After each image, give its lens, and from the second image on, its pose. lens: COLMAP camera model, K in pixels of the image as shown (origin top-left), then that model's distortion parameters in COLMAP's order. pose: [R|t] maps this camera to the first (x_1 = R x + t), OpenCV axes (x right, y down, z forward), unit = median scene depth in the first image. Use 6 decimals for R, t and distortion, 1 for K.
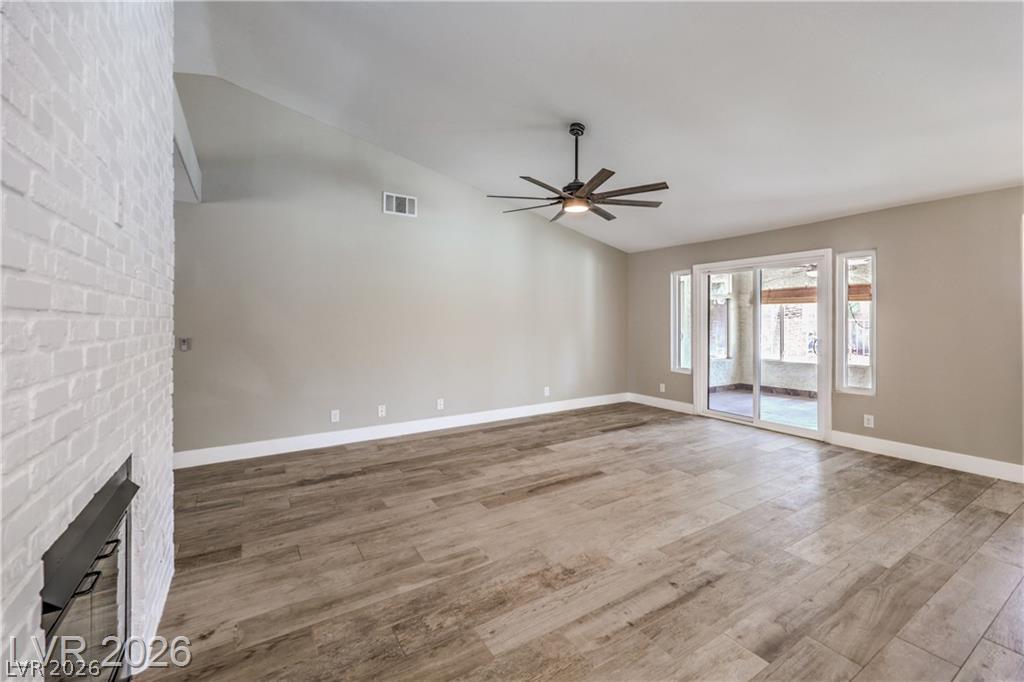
lens RADIAL K [[423.7, 0, 518.0], [0, 423.7, 318.4], [0, 0, 1]] dist [-0.000321, 0.001317]
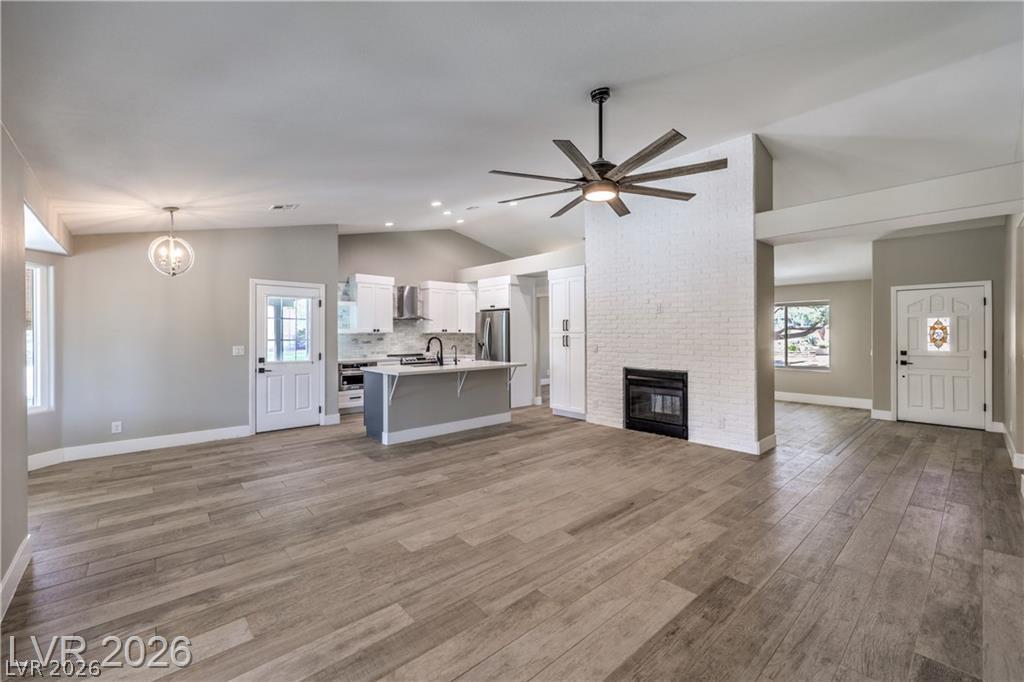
lens RADIAL K [[423.7, 0, 519.2], [0, 423.7, 336.0], [0, 0, 1]] dist [-0.000321, 0.001317]
pose [[-0.984557, 0.006594, -0.174939, 0.506015], [0.006481, 0.999978, 0.001216, -0.000541], [0.174943, 0.000064, -0.984578, 2.087011]]
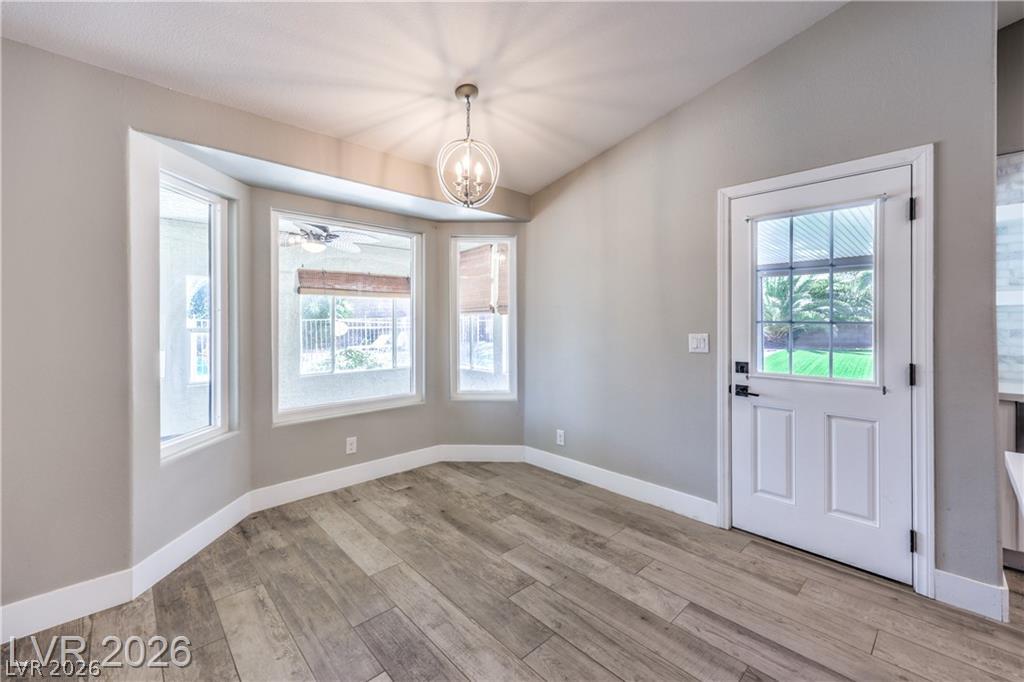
lens RADIAL K [[423.7, 0, 519.0], [0, 423.7, 321.6], [0, 0, 1]] dist [-0.000321, 0.001317]
pose [[-0.202214, 0.006602, 0.979319, 0.575899], [-0.003555, 0.999966, -0.007475, 0.019379], [-0.979335, -0.004993, -0.202183, 0.666183]]
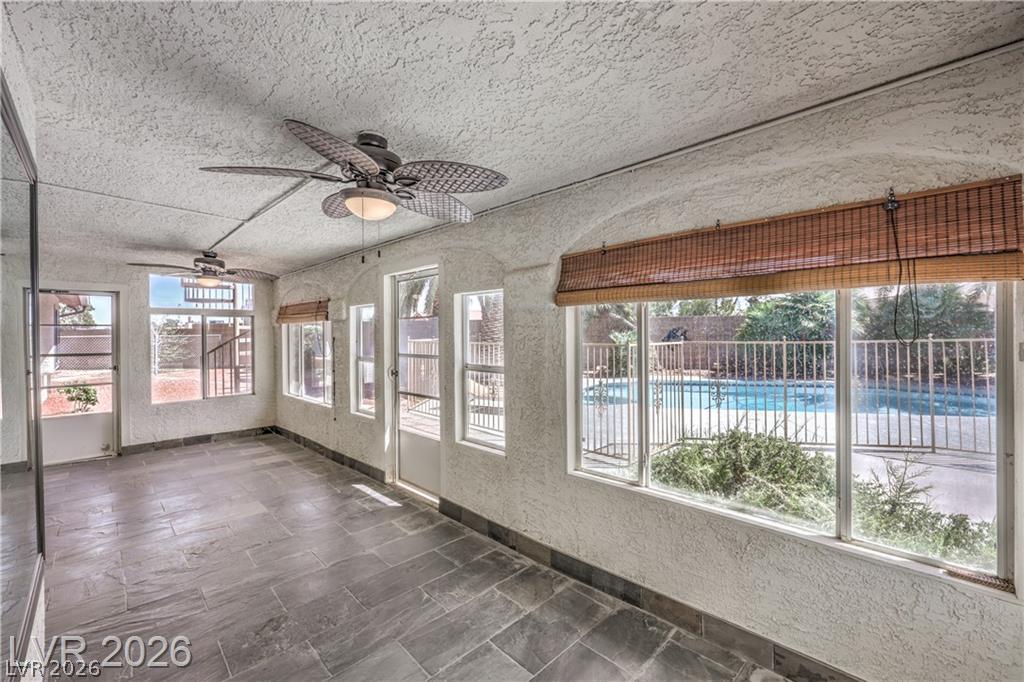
lens RADIAL K [[423.7, 0, 511.5], [0, 423.7, 335.1], [0, 0, 1]] dist [-0.000321, 0.001317]
pose [[0.977050, 0.005552, 0.212938, 2.097834], [-0.006015, 0.999981, 0.001526, -0.039815], [-0.212926, -0.002772, 0.977064, 0.391206]]
